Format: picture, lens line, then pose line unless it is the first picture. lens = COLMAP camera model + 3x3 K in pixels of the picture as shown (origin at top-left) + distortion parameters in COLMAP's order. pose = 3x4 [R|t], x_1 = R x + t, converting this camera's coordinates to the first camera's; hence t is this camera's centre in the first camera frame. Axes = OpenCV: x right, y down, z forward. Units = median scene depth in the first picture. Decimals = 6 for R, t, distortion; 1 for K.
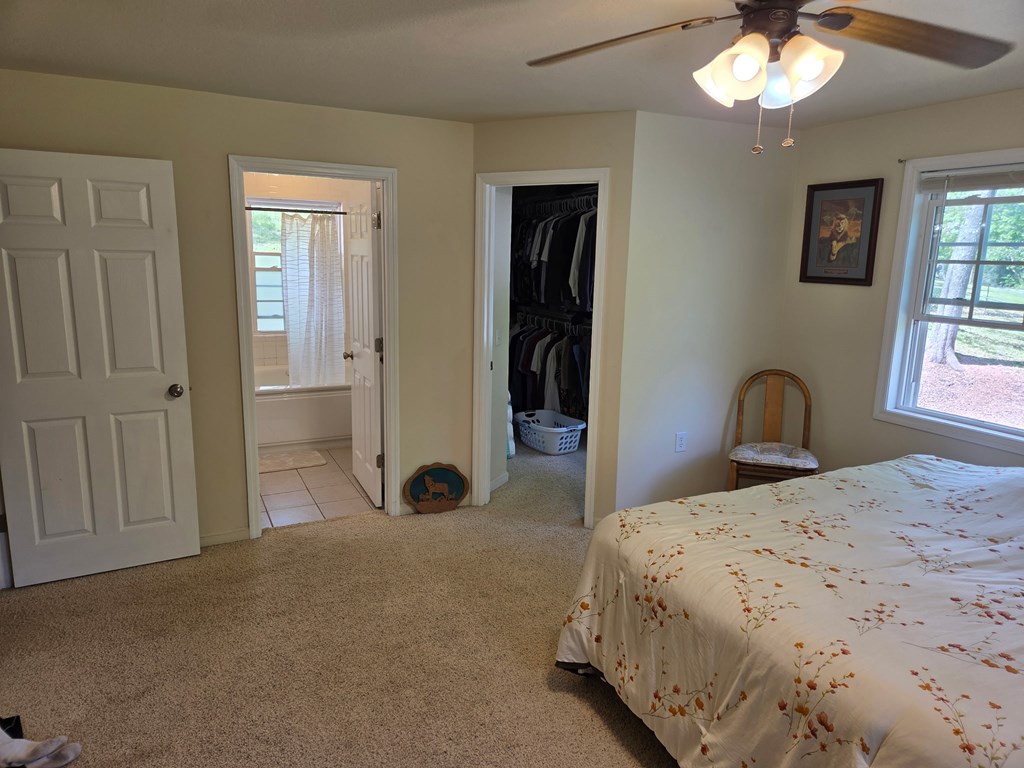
lens RADIAL K [[681.9, 0, 512.4], [0, 681.9, 383.8], [0, 0, 1]] dist [0.054544, -0.042086]
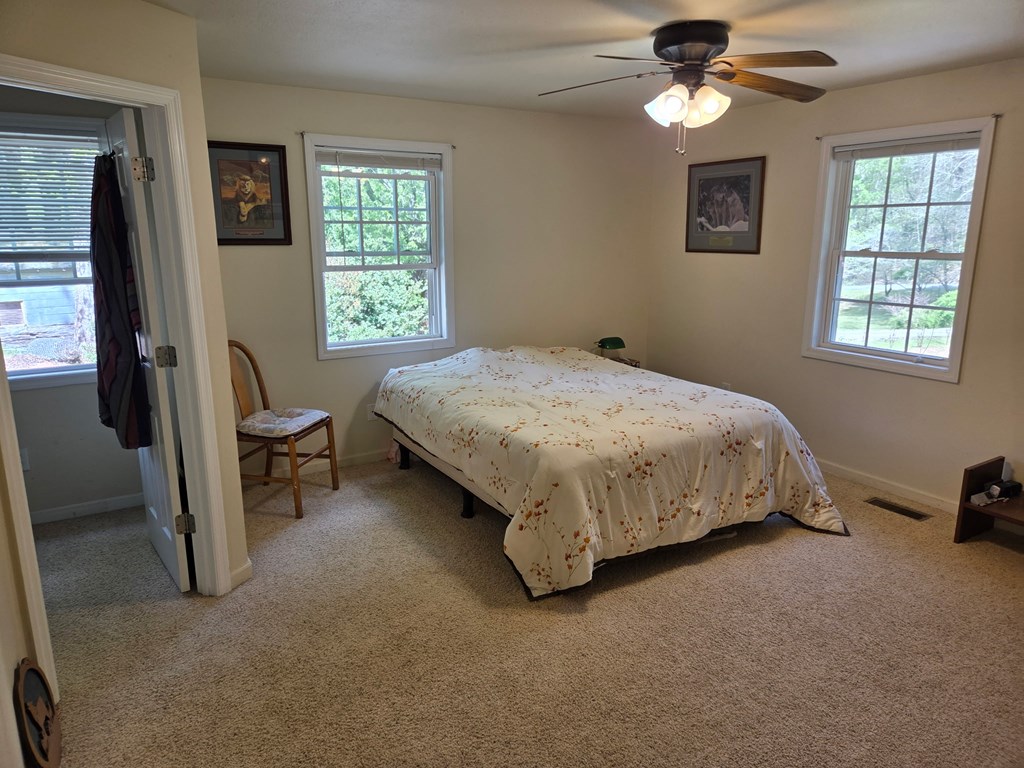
lens RADIAL K [[681.9, 0, 515.3], [0, 681.9, 381.2], [0, 0, 1]] dist [0.054544, -0.042086]
pose [[-0.086402, -0.239908, 0.966943, -0.877372], [0.185034, 0.949821, 0.252194, -0.202909], [-0.978926, 0.200708, -0.037676, 1.026311]]
